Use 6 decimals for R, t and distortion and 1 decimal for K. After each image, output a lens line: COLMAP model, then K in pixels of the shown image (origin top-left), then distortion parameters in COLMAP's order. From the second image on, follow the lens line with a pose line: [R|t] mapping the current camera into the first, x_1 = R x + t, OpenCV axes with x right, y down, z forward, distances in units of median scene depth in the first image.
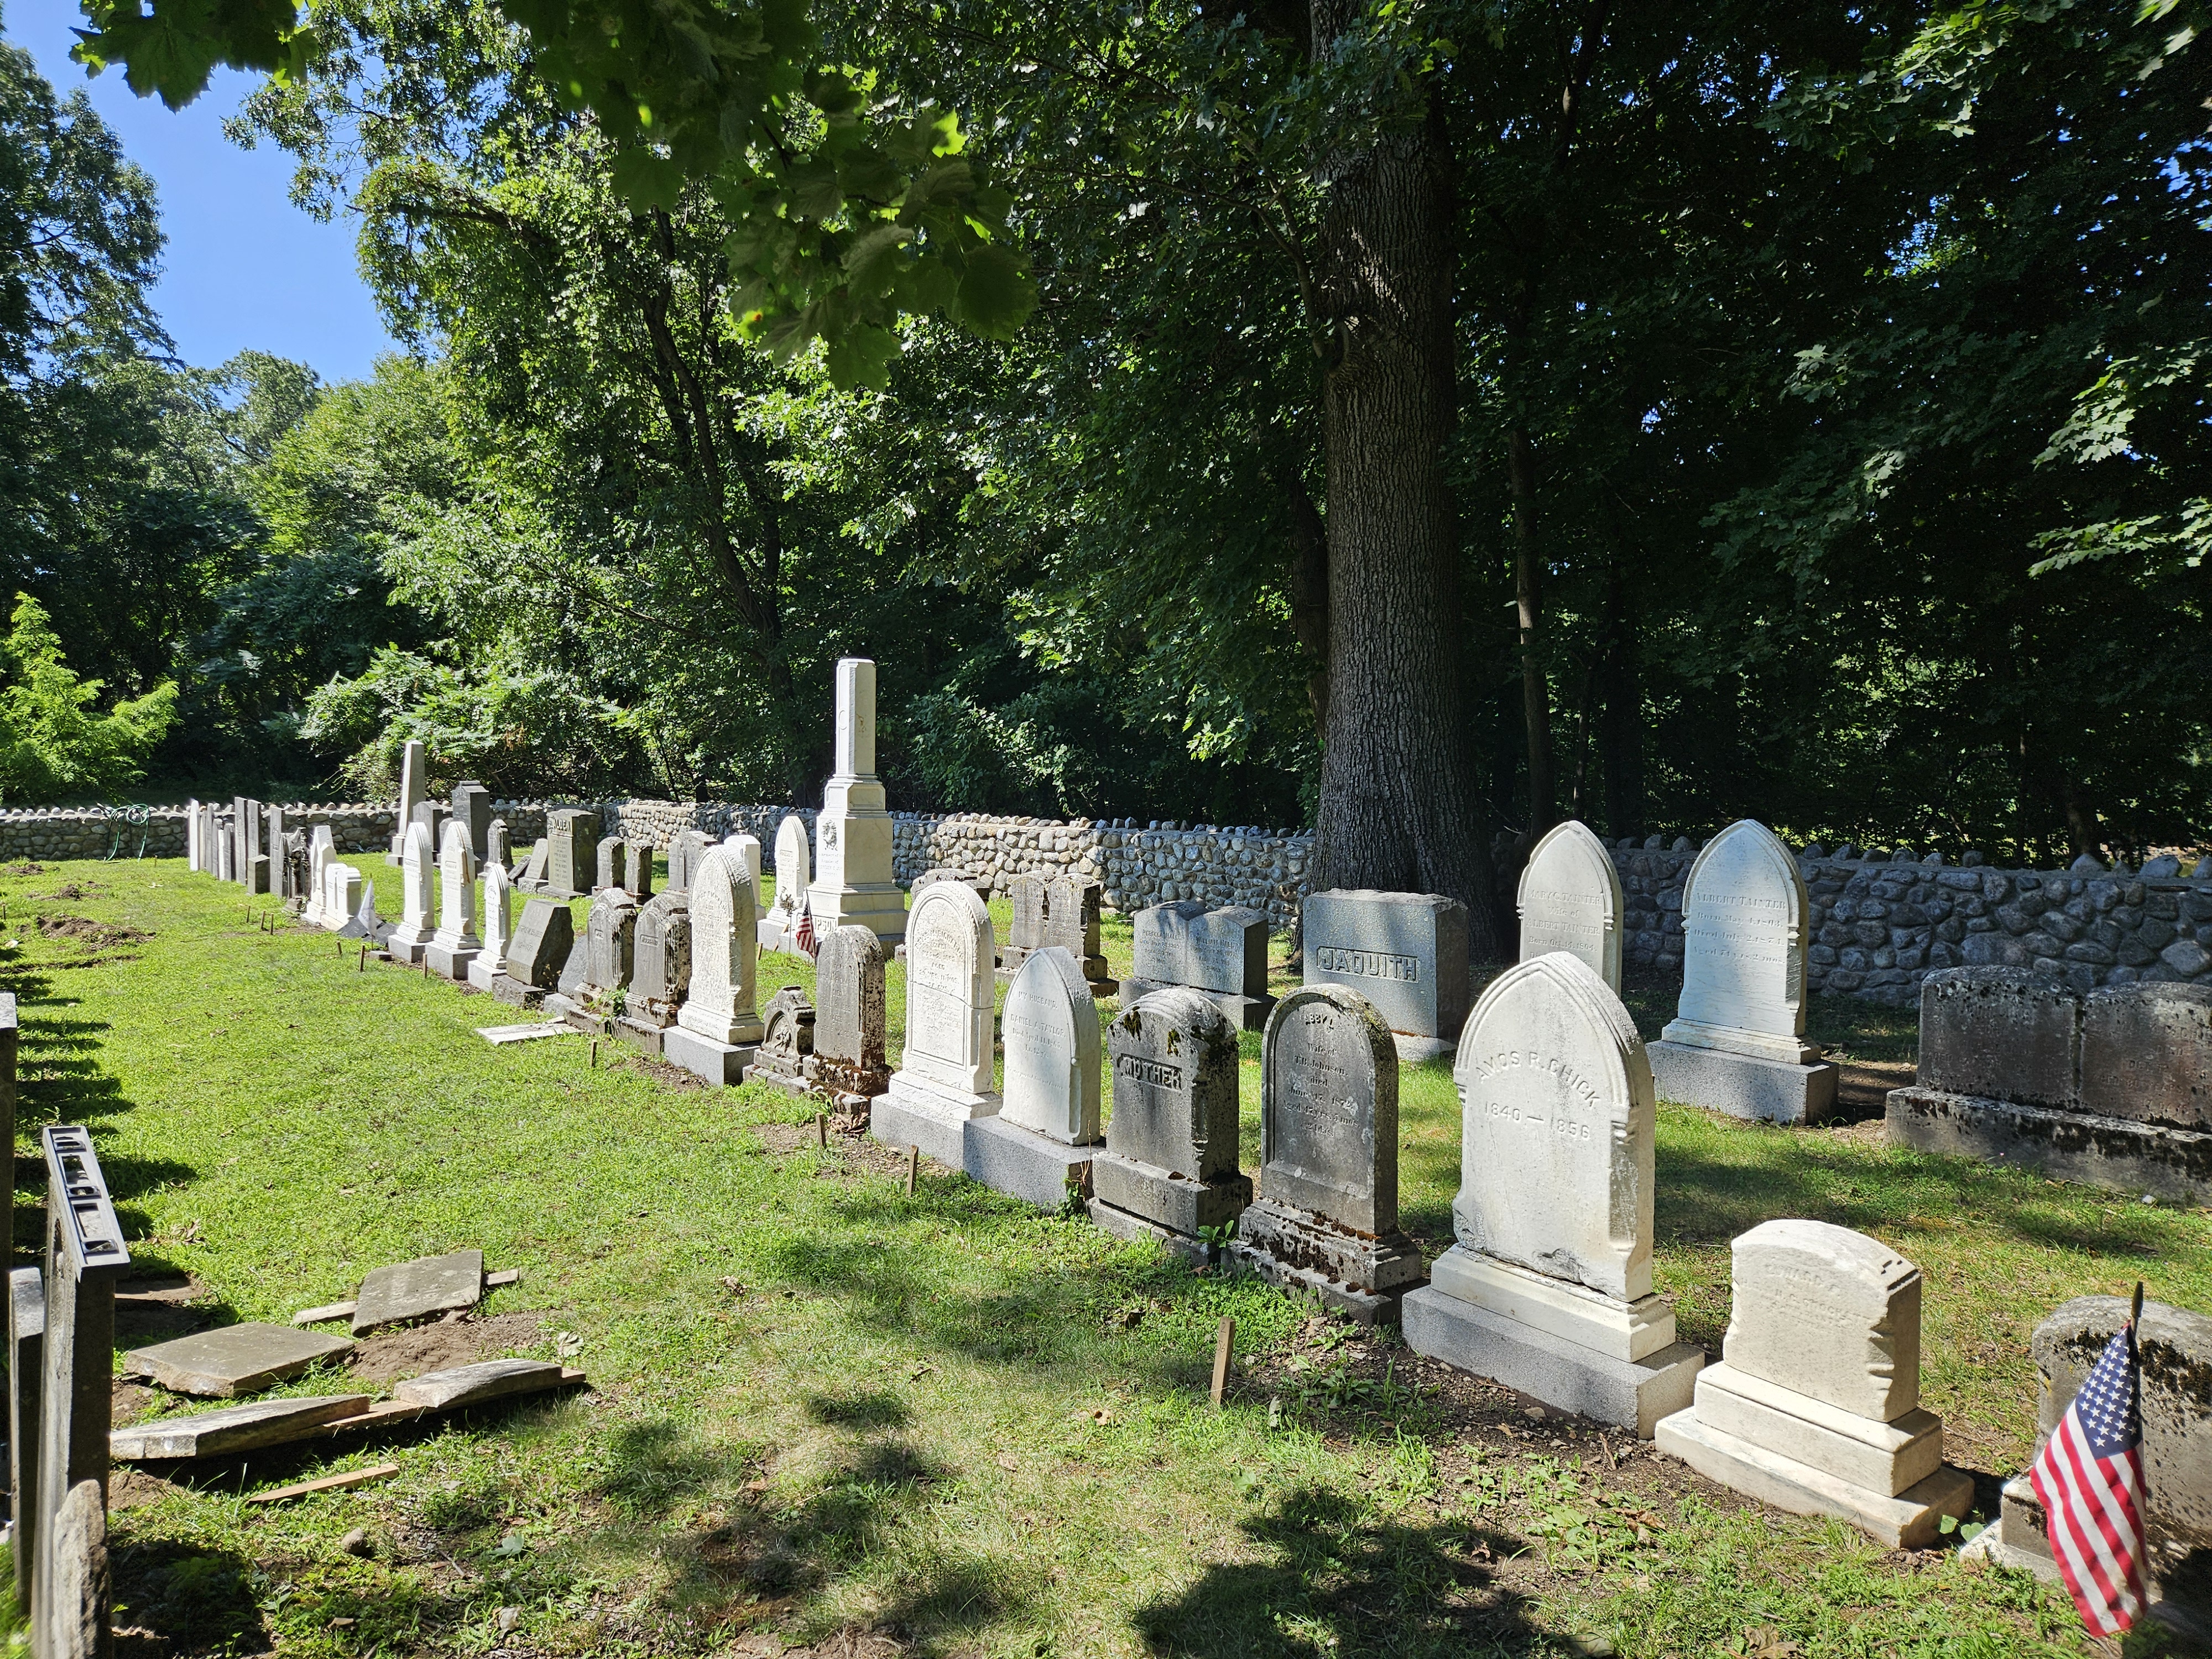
lens RADIAL K [[1451.2, 0, 1106.0], [0, 1451.2, 829.5], [0, 0, 1]] dist [-0.002088, 0.002924]
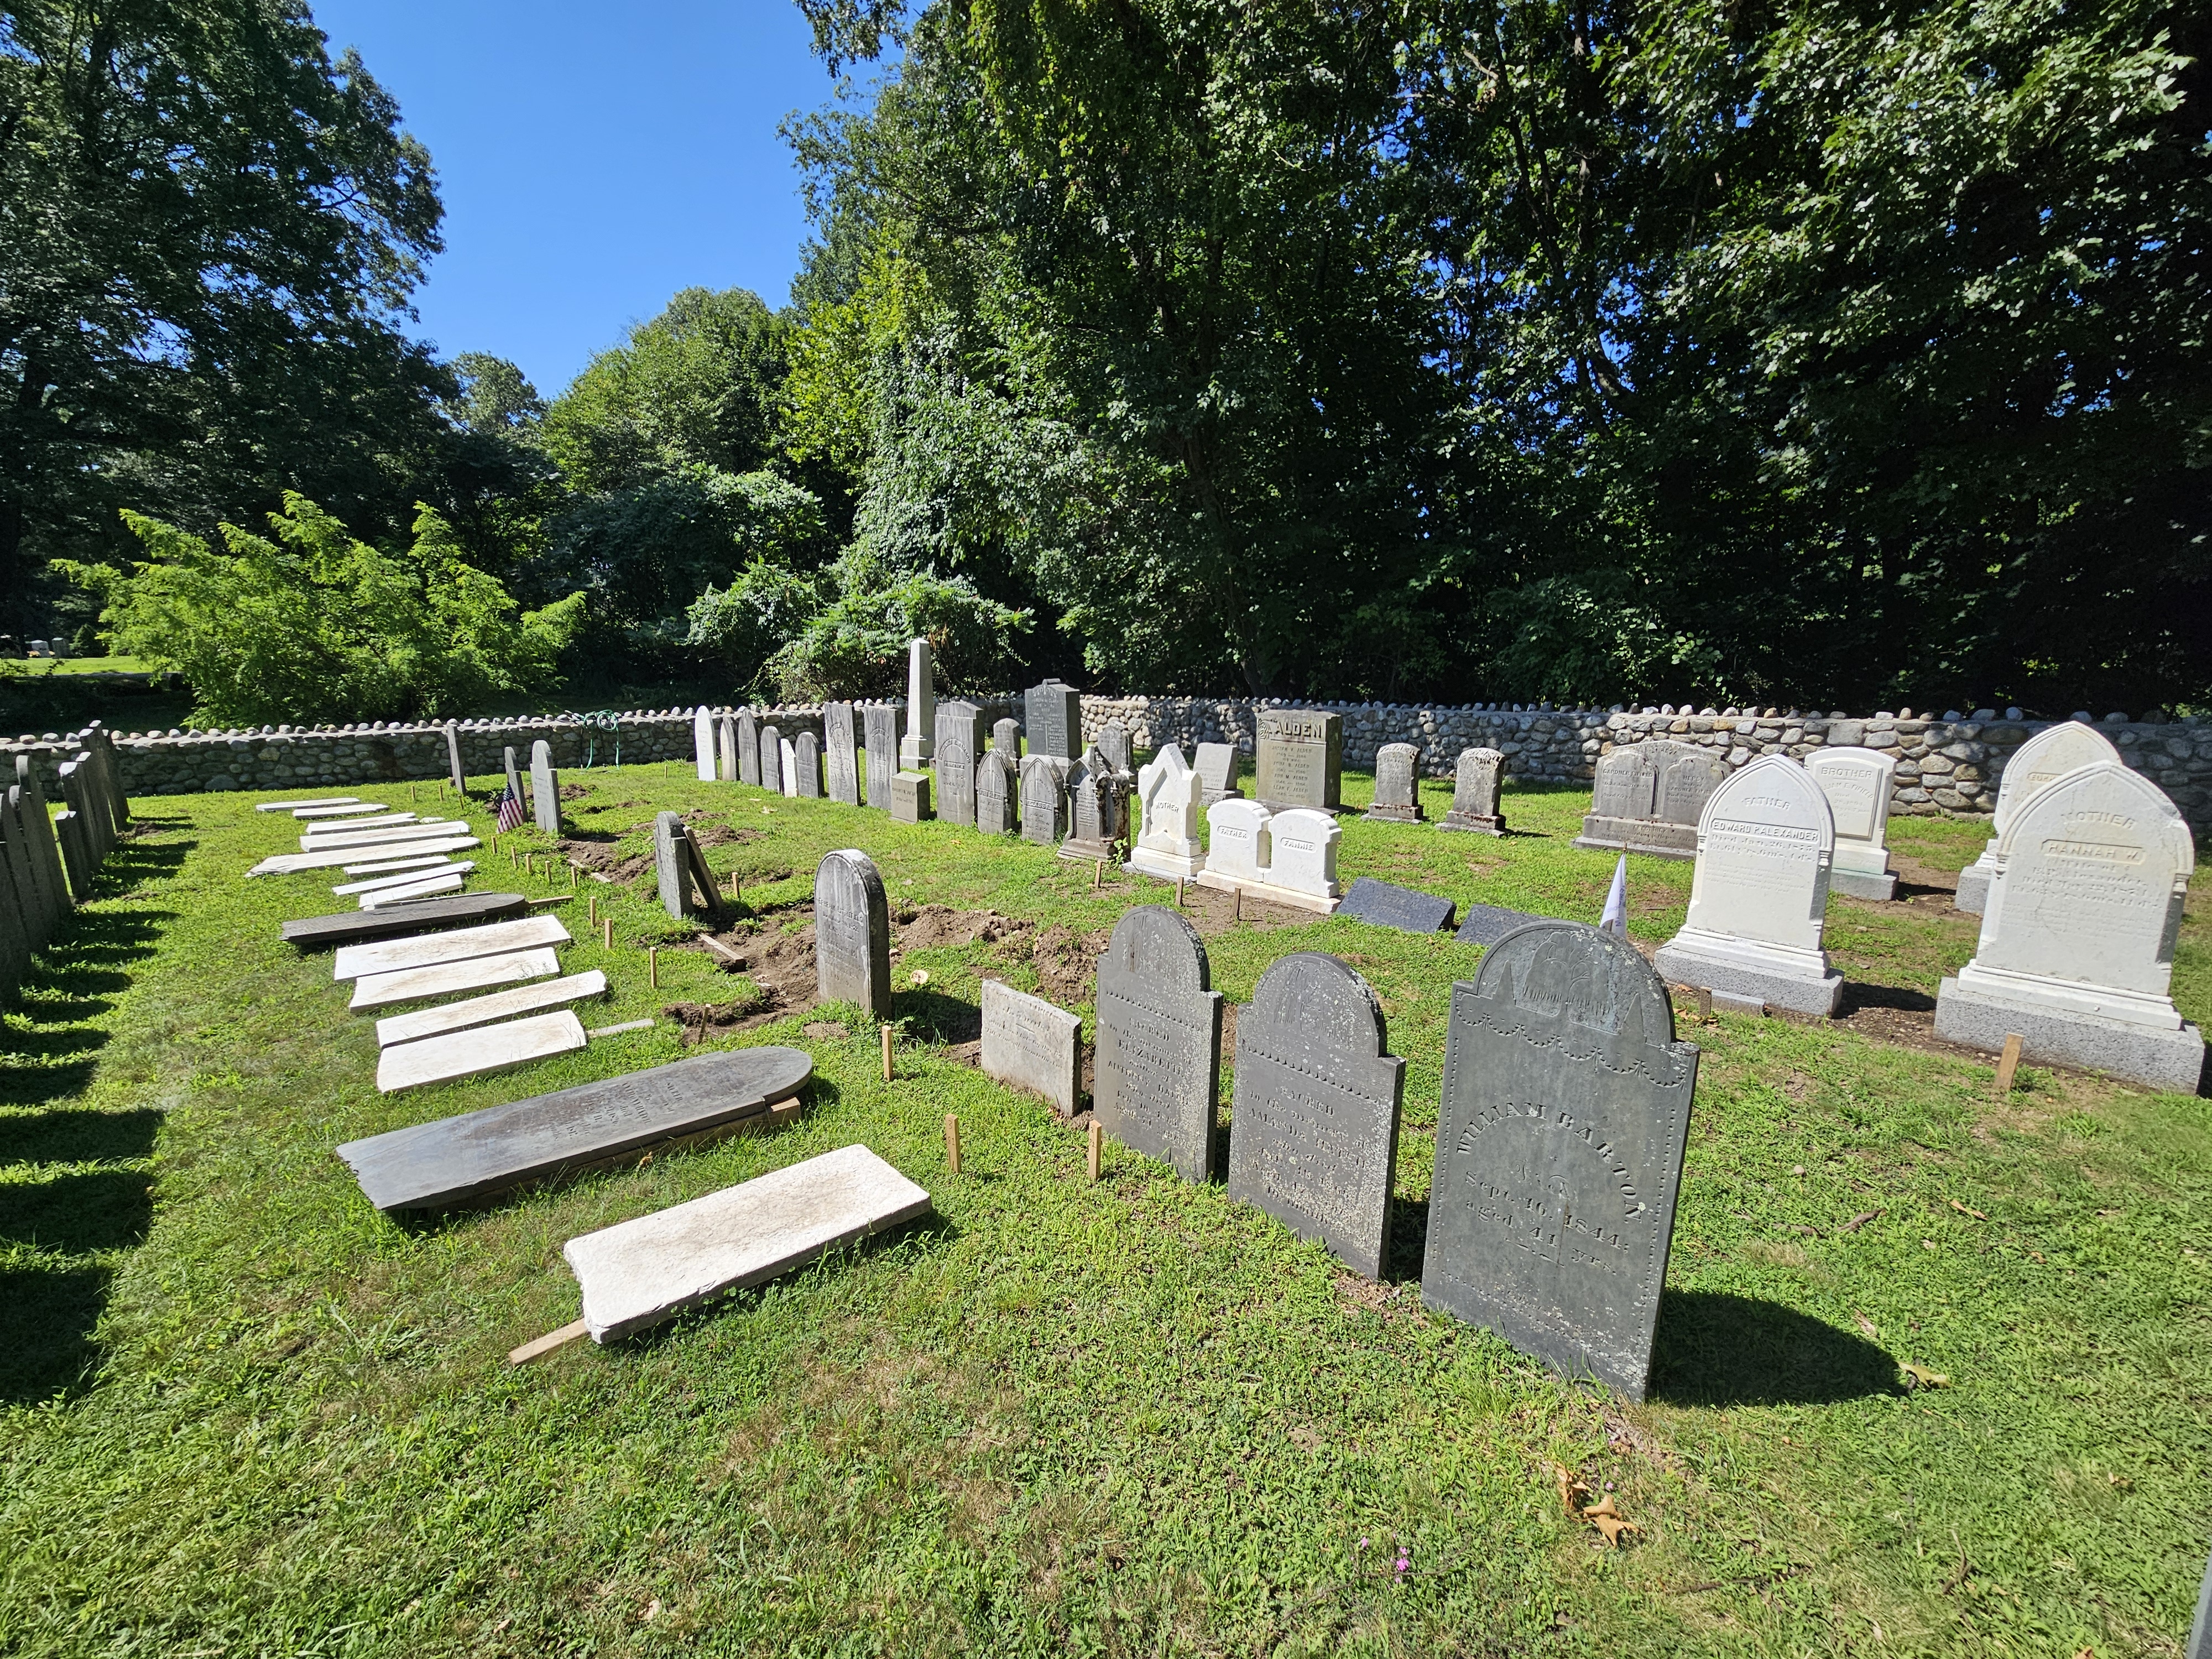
lens RADIAL K [[850.0, 0, 1106.0], [0, 850.0, 829.5], [0, 0, 1]] dist [-0.011251, -0.000280]
pose [[0.992126, -0.040007, 0.118678, -0.358335], [0.021817, 0.988326, 0.150786, -0.015025], [-0.123325, -0.147010, 0.981417, 0.335209]]
